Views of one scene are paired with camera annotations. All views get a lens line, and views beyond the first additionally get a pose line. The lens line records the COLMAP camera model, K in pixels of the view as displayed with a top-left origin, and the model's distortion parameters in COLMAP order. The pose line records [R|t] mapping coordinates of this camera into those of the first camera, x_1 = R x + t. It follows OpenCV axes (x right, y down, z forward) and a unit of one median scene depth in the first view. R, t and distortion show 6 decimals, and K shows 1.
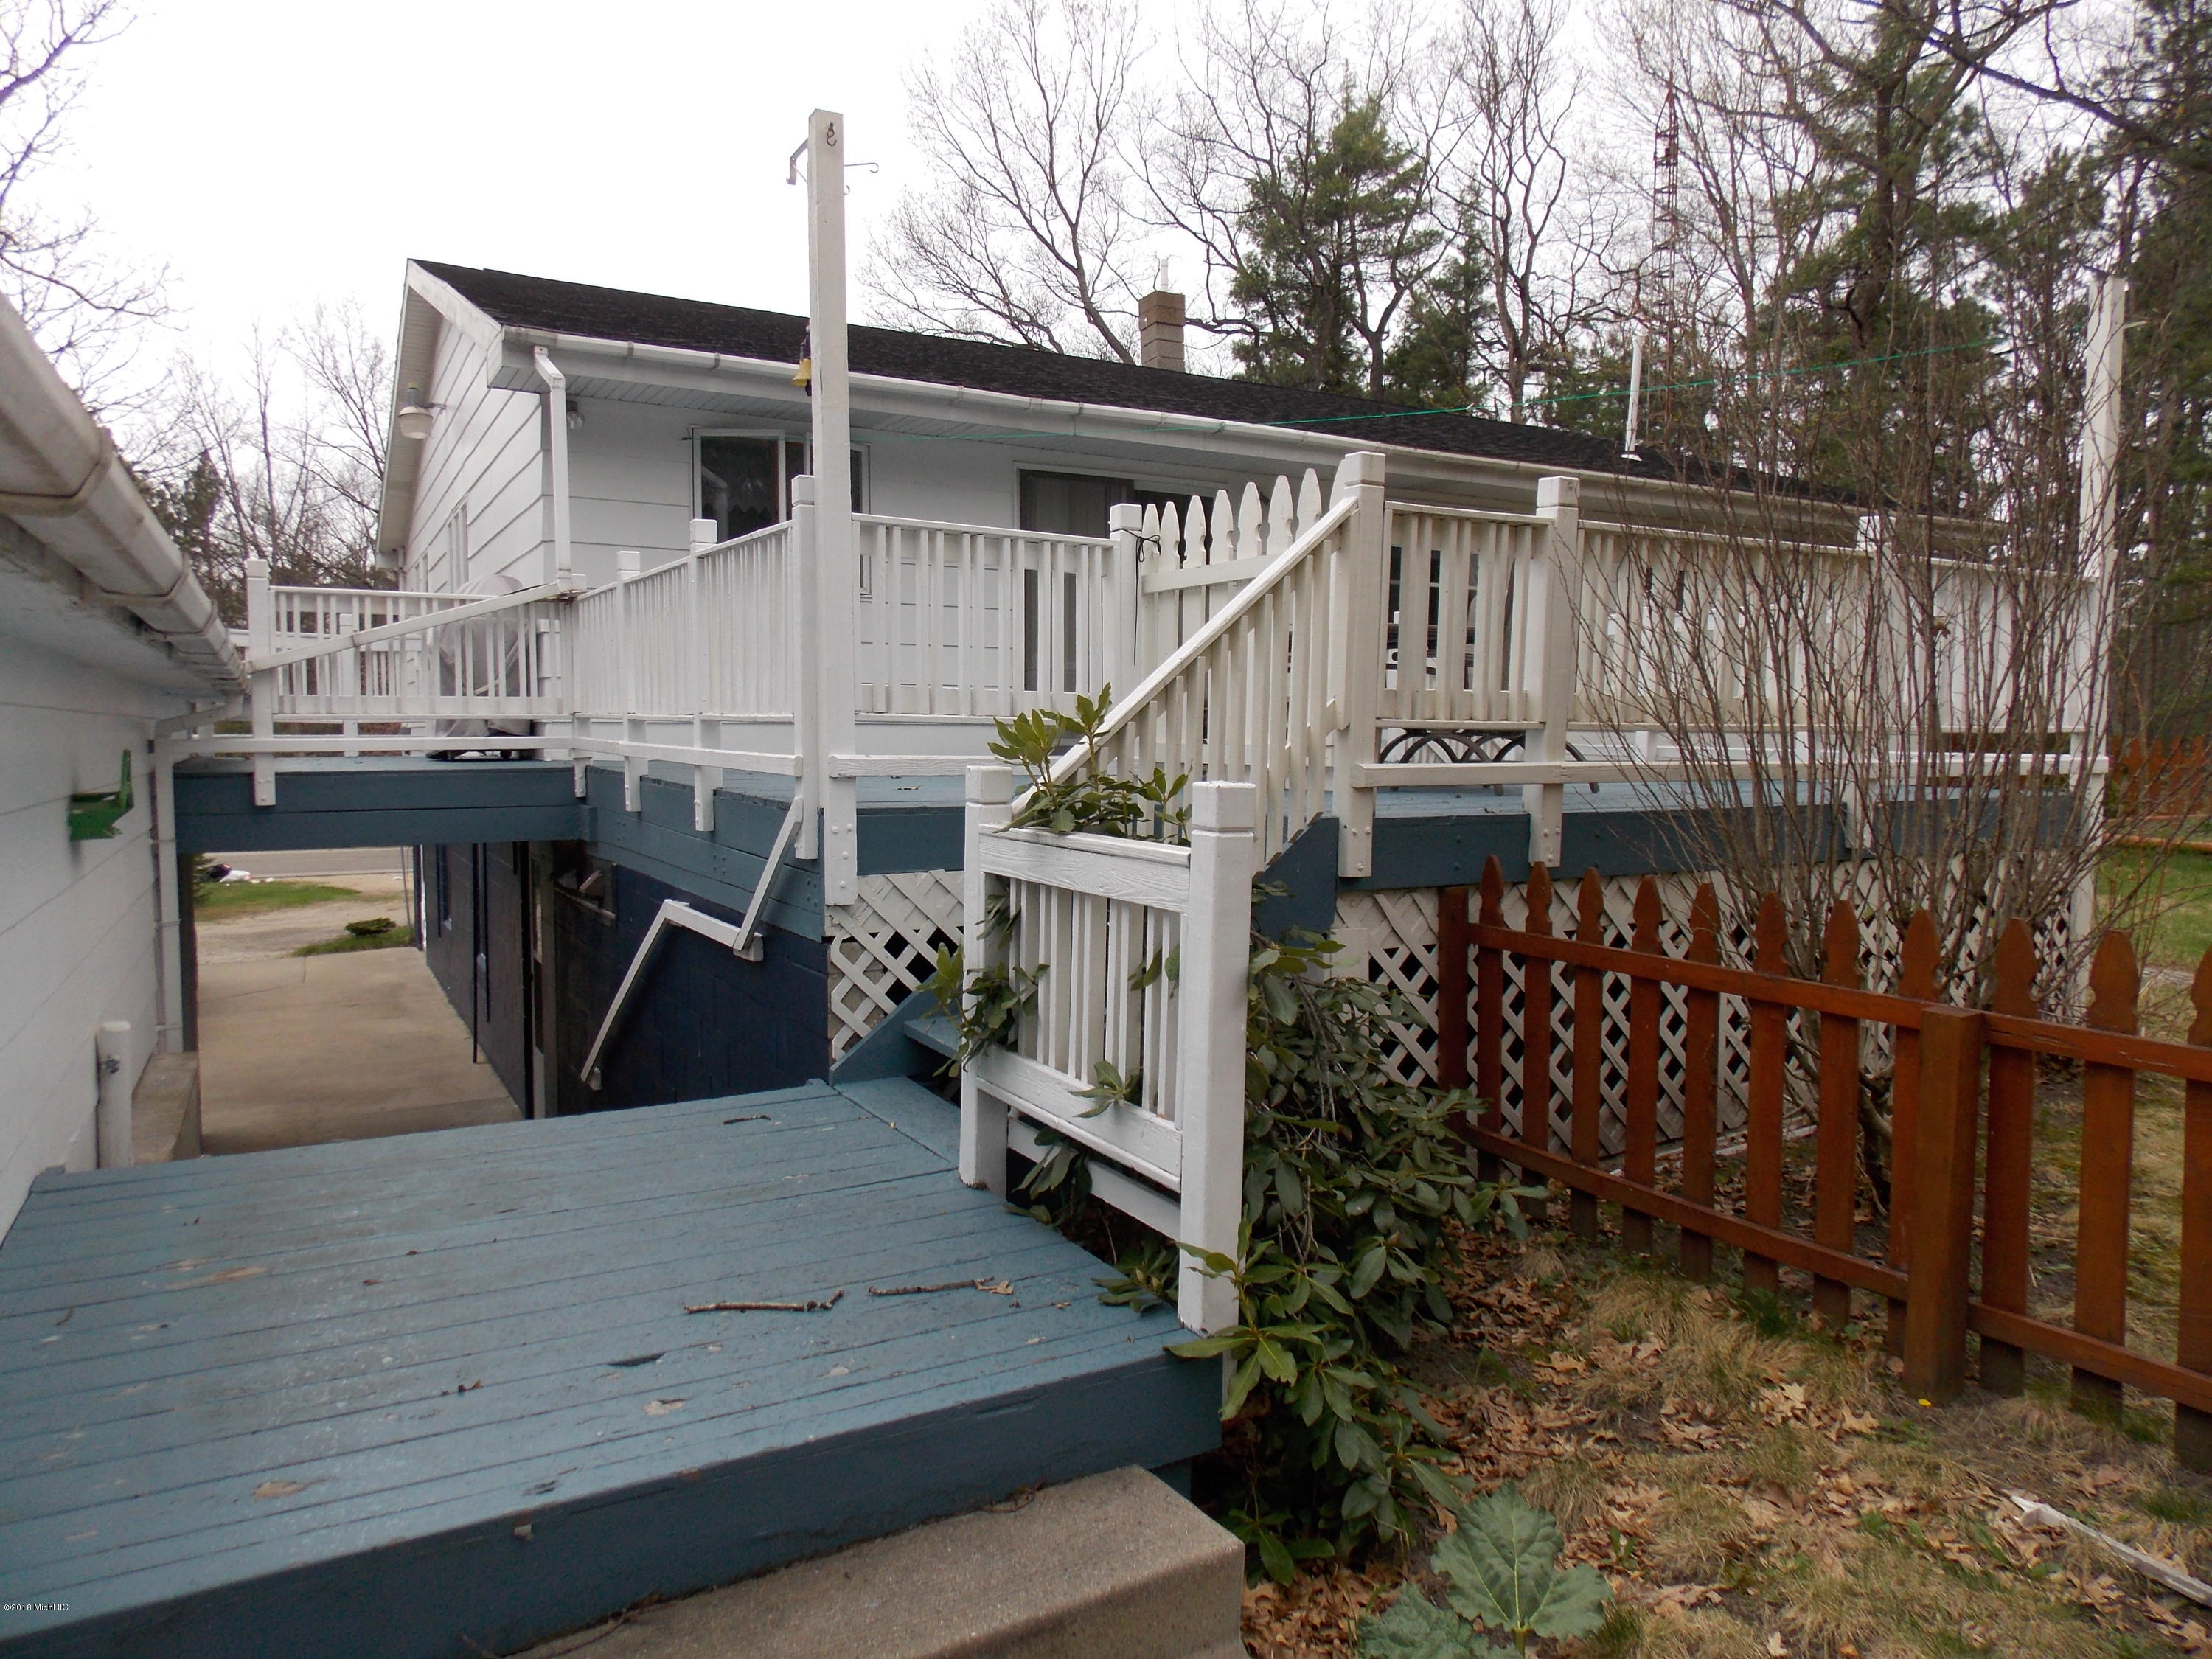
lens RADIAL K [[1447.3, 0, 1106.0], [0, 1447.3, 829.5], [0, 0, 1]] dist [-0.003189, -0.004228]
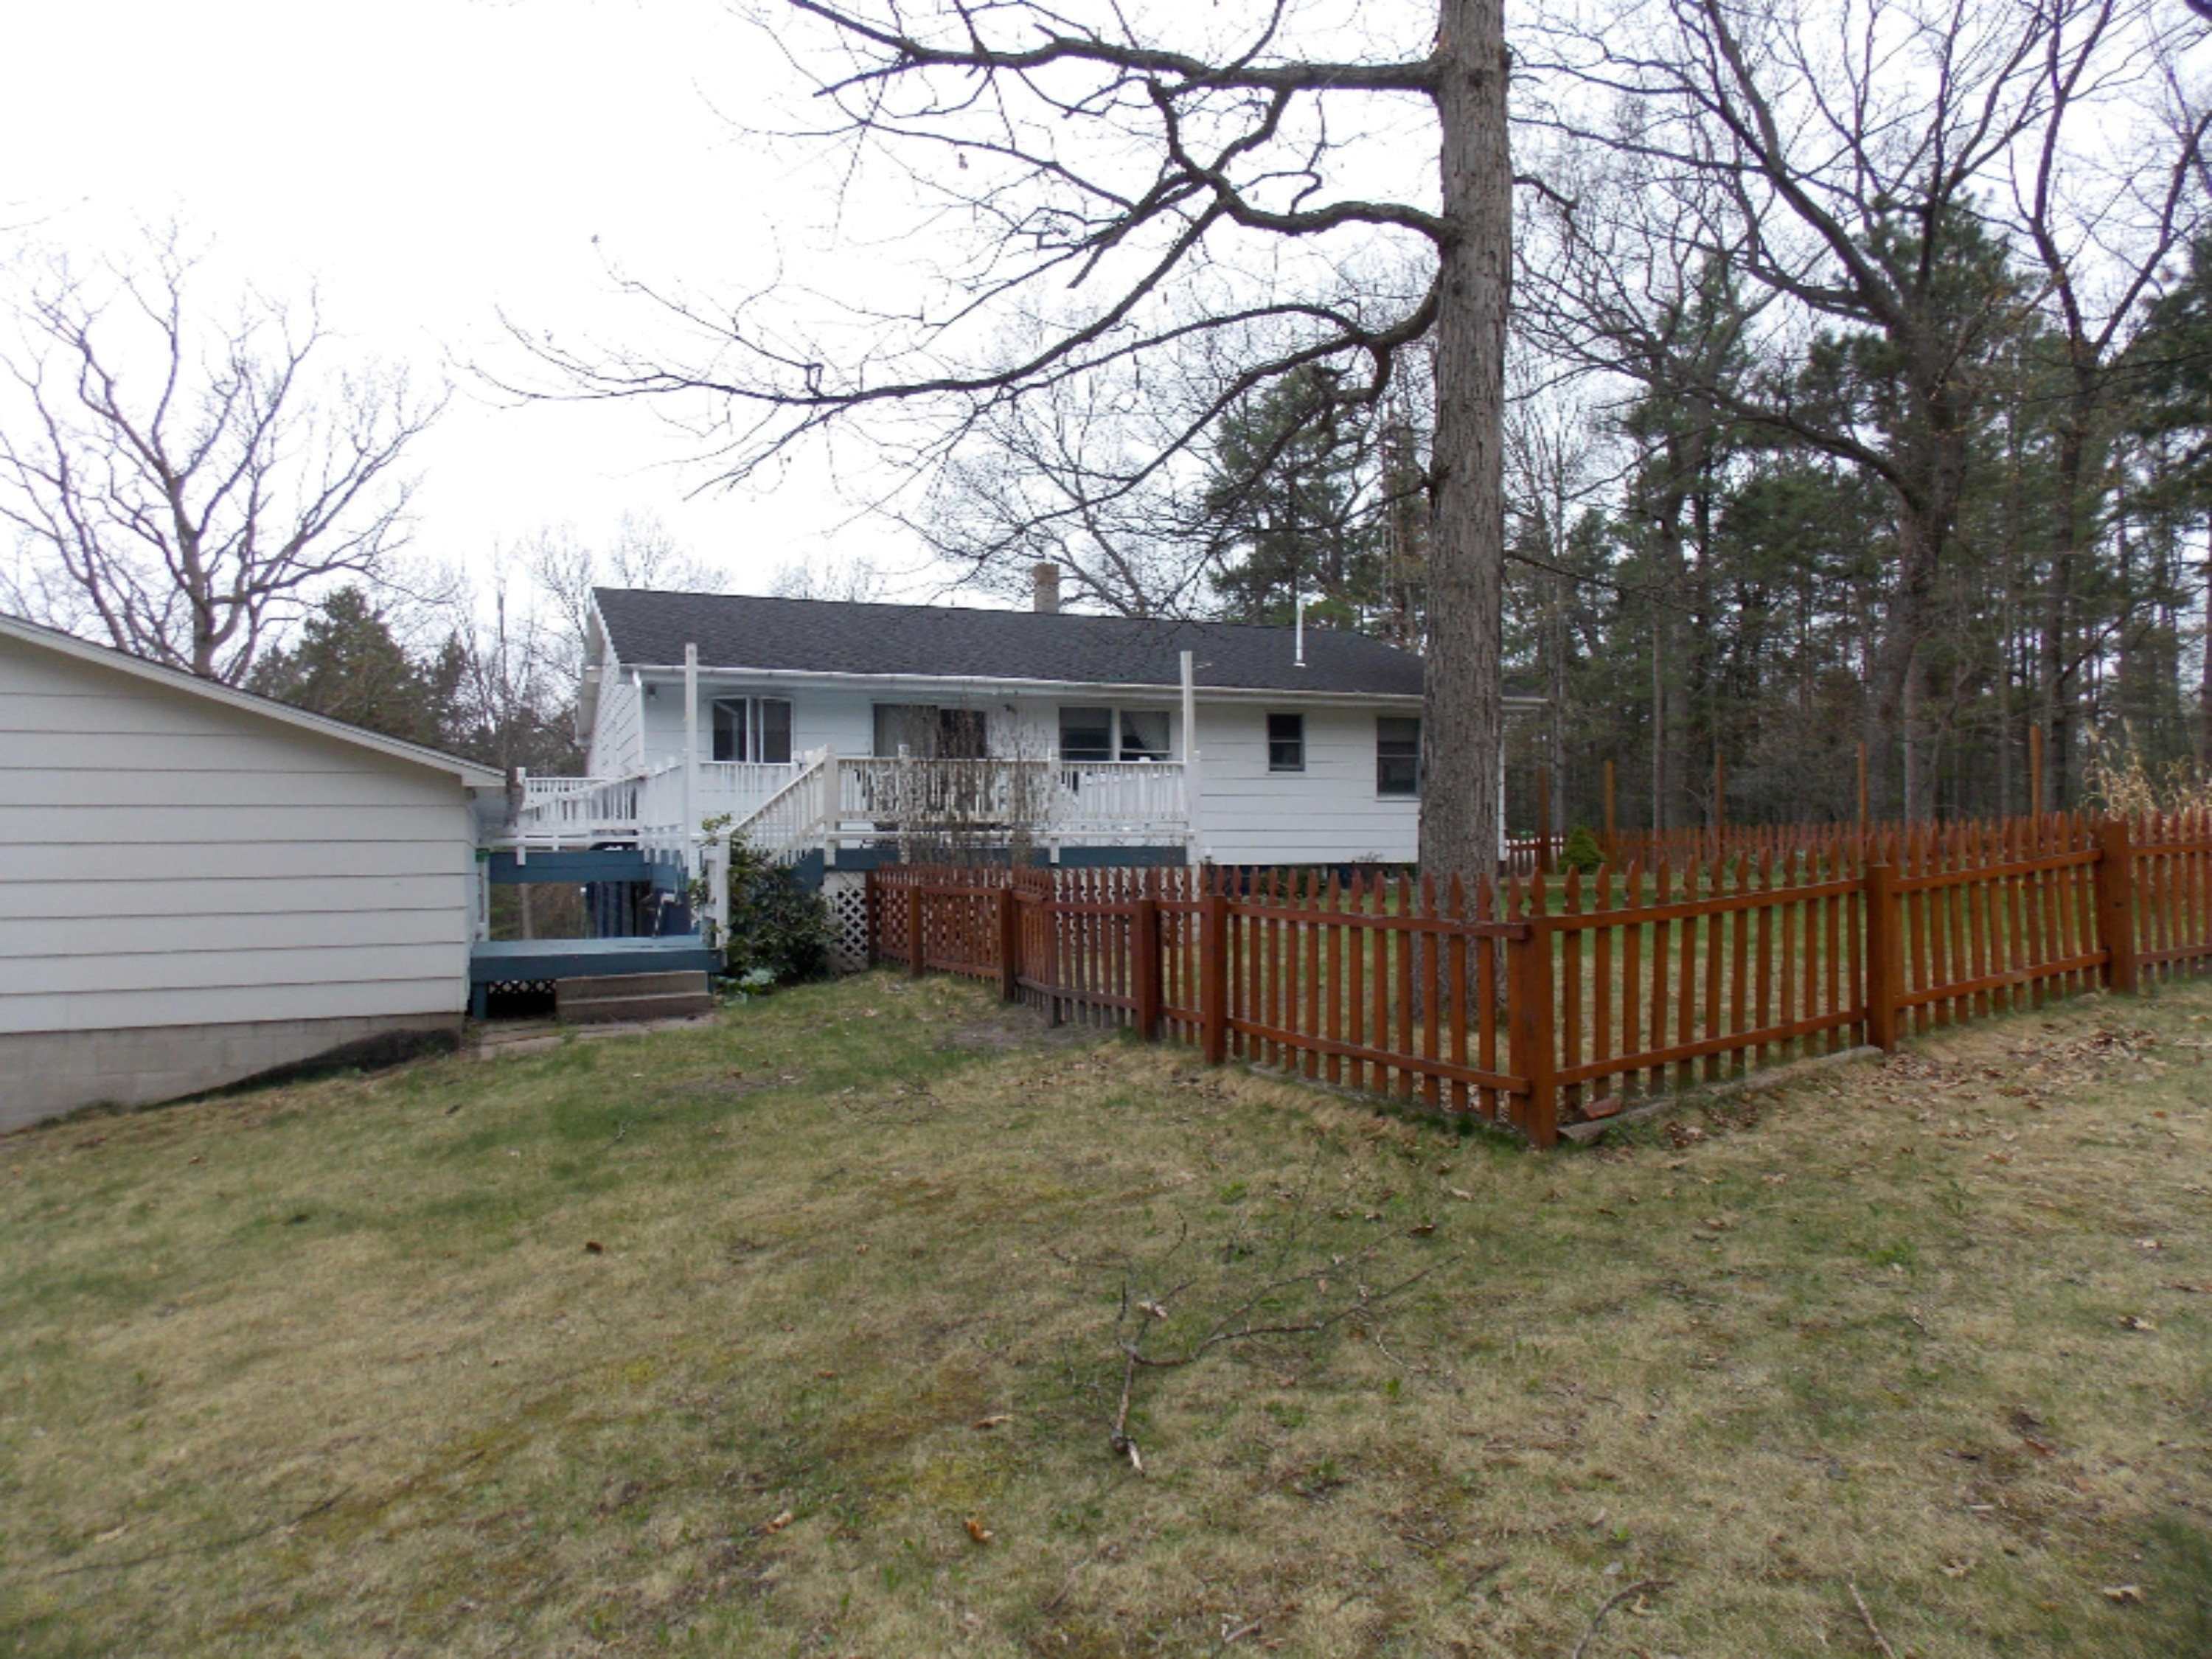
lens RADIAL K [[1447.3, 0, 1106.0], [0, 1447.3, 829.5], [0, 0, 1]] dist [-0.003189, -0.004228]
pose [[0.992651, -0.016805, -0.119840, 0.512362], [0.006834, 0.996515, -0.083132, 0.098047], [0.120820, 0.081702, 0.989307, -0.962809]]
